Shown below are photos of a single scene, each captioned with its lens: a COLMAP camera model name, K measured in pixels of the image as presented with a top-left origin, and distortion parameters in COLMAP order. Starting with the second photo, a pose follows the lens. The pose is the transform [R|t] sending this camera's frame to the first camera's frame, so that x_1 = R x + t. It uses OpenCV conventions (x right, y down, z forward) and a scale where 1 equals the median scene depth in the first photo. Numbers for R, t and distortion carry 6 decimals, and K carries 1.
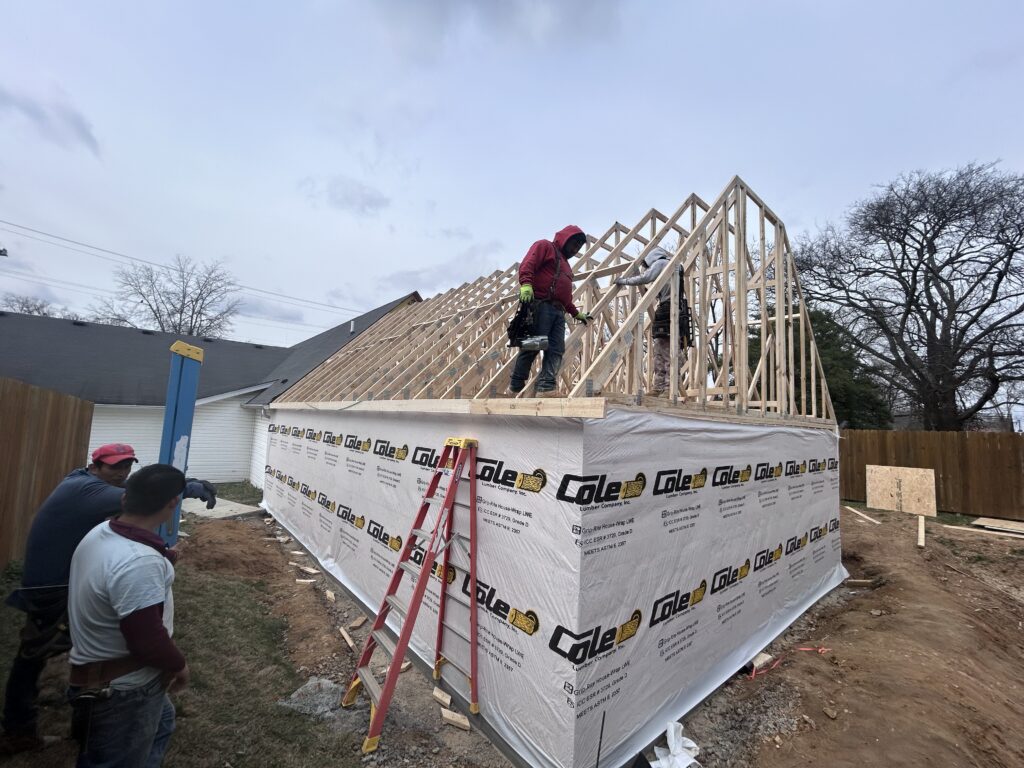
lens RADIAL K [[415.5, 0, 513.6], [0, 415.5, 380.9], [0, 0, 1]] dist [-0.001304, 0.000066]
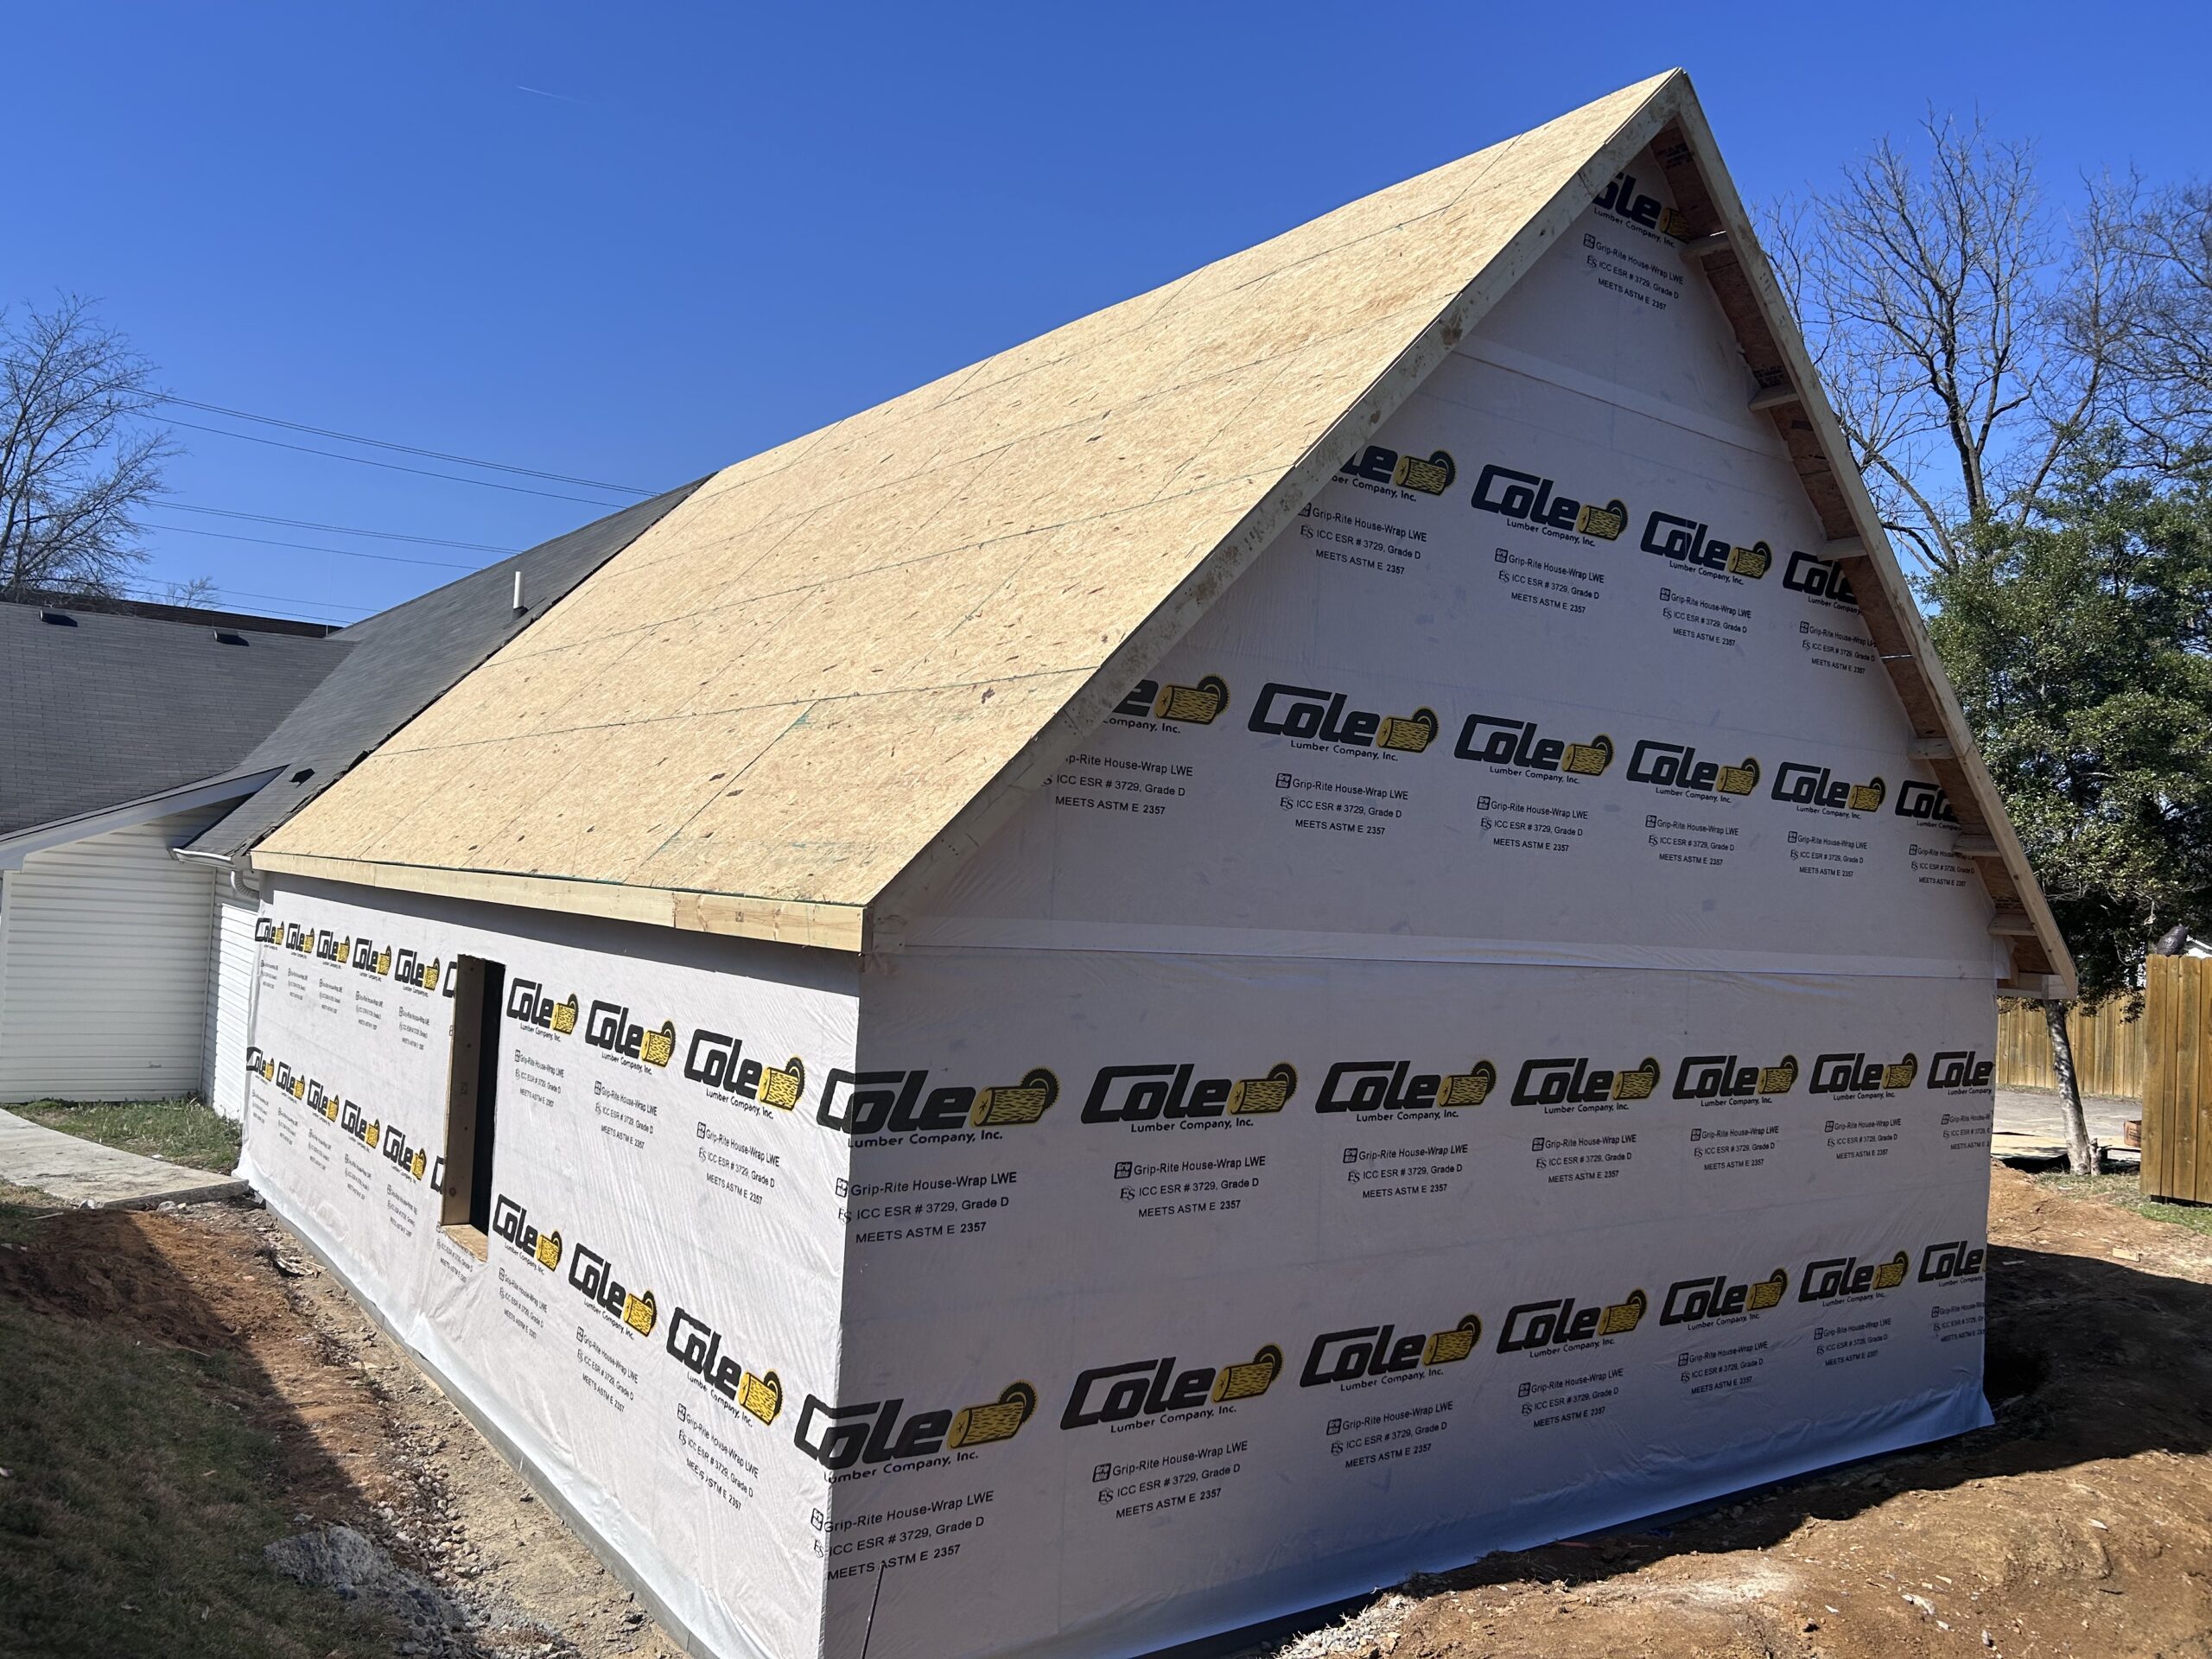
lens RADIAL K [[1660.6, 0, 1097.9], [0, 1660.6, 827.0], [0, 0, 1]] dist [0.046706, -0.034603]
pose [[0.996509, 0.003899, -0.083391, 0.498010], [0.001121, 0.998194, 0.060068, -0.128678], [0.083474, -0.059952, 0.994705, -0.668637]]
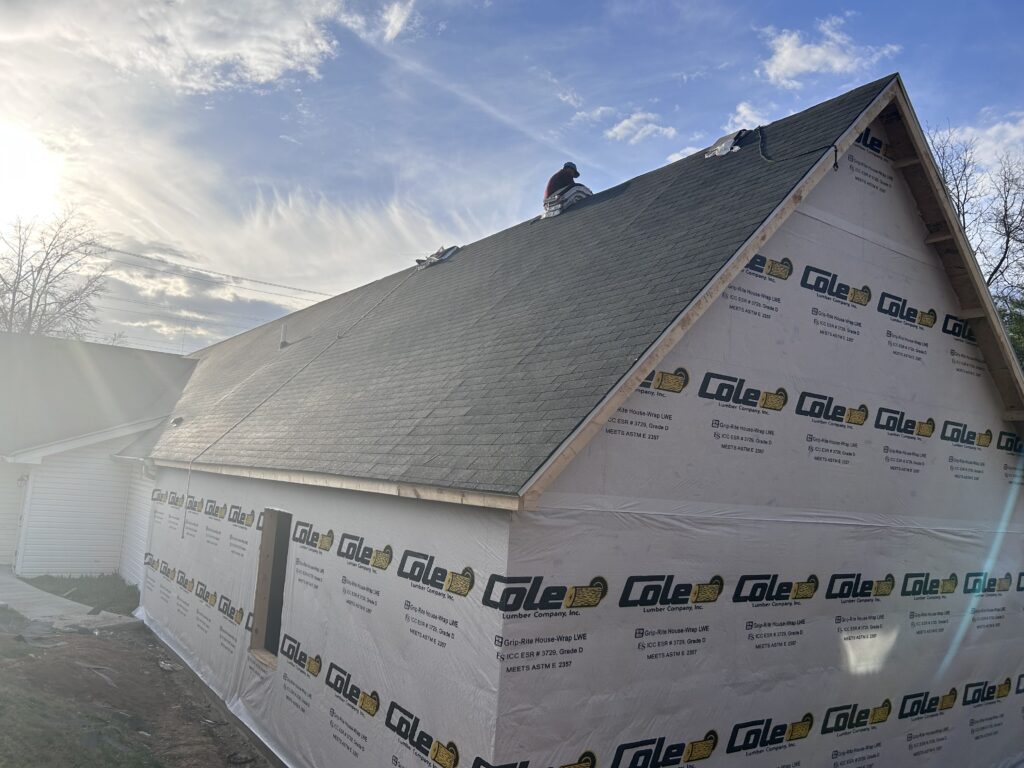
lens RADIAL K [[768.7, 0, 513.1], [0, 768.7, 388.9], [0, 0, 1]] dist [0.046706, -0.034603]
pose [[0.995111, 0.010513, -0.098201, 0.279876], [-0.012775, 0.999667, -0.022442, -0.100351], [0.097933, 0.023587, 0.994913, -0.481777]]
